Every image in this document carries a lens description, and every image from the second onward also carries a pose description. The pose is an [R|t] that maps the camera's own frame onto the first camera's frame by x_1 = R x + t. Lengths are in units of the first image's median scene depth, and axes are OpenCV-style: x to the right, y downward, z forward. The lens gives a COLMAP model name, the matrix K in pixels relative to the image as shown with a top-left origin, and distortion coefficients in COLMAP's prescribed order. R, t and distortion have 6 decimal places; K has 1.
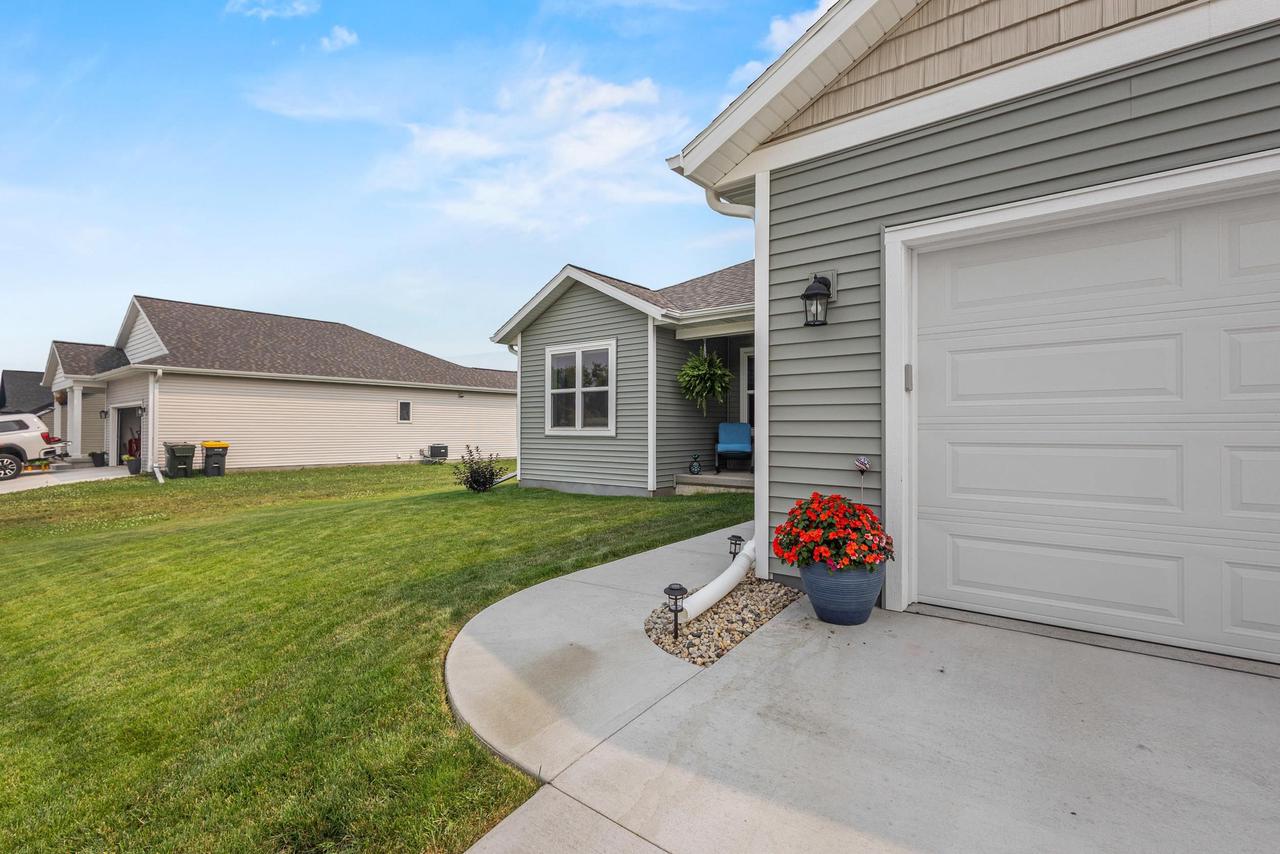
lens RADIAL K [[592.2, 0, 648.4], [0, 592.2, 420.5], [0, 0, 1]] dist [0.009470, -0.002566]
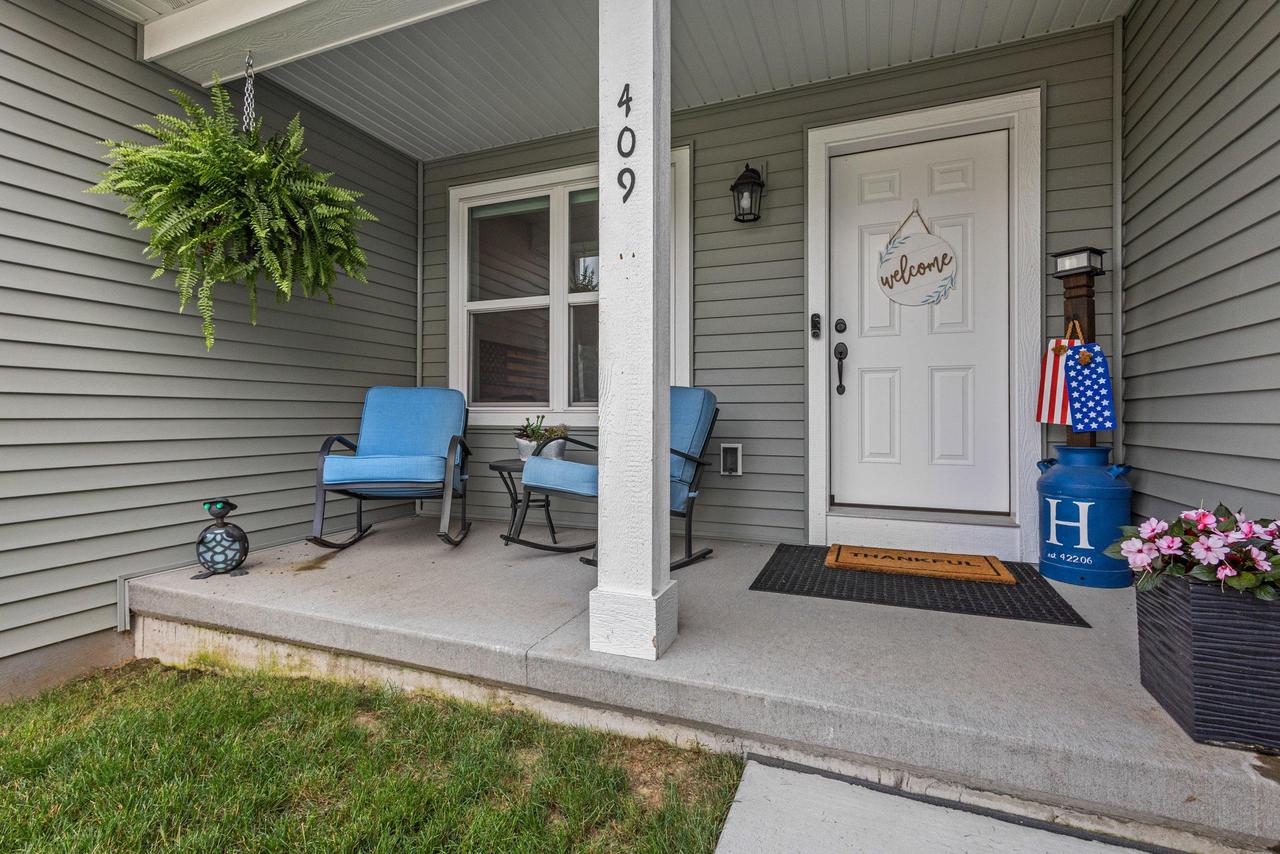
lens RADIAL K [[592.2, 0, 639.1], [0, 592.2, 407.6], [0, 0, 1]] dist [0.009470, -0.002566]
pose [[0.959845, 0.006320, 0.280459, 0.187182], [-0.007168, 0.999972, 0.001999, 0.014594], [-0.280438, -0.003930, 0.959864, 0.697904]]
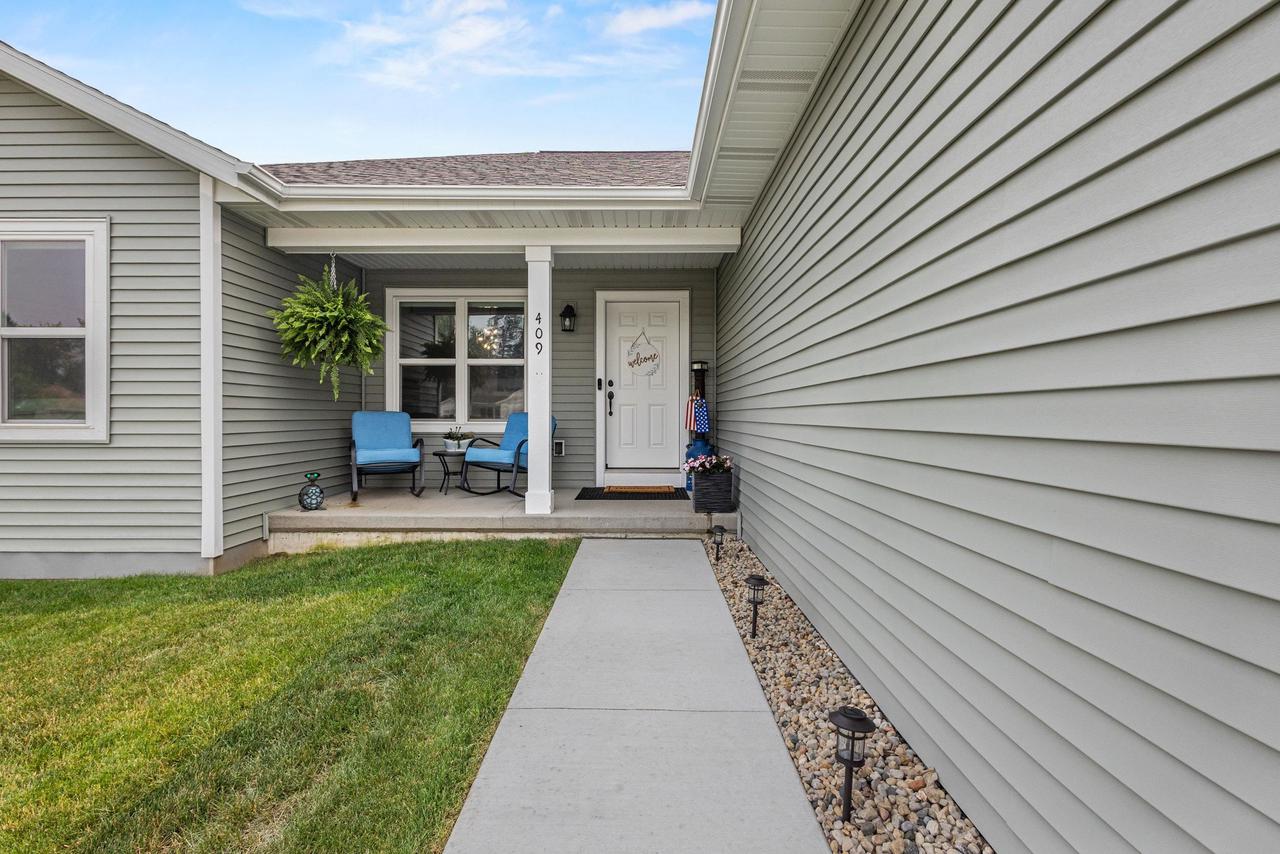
lens RADIAL K [[592.2, 0, 634.1], [0, 592.2, 421.3], [0, 0, 1]] dist [0.009470, -0.002566]
pose [[0.795082, -0.005027, 0.606481, -0.013014], [-0.010755, 0.999692, 0.022385, -0.002603], [-0.606406, -0.024320, 0.794783, 0.412956]]
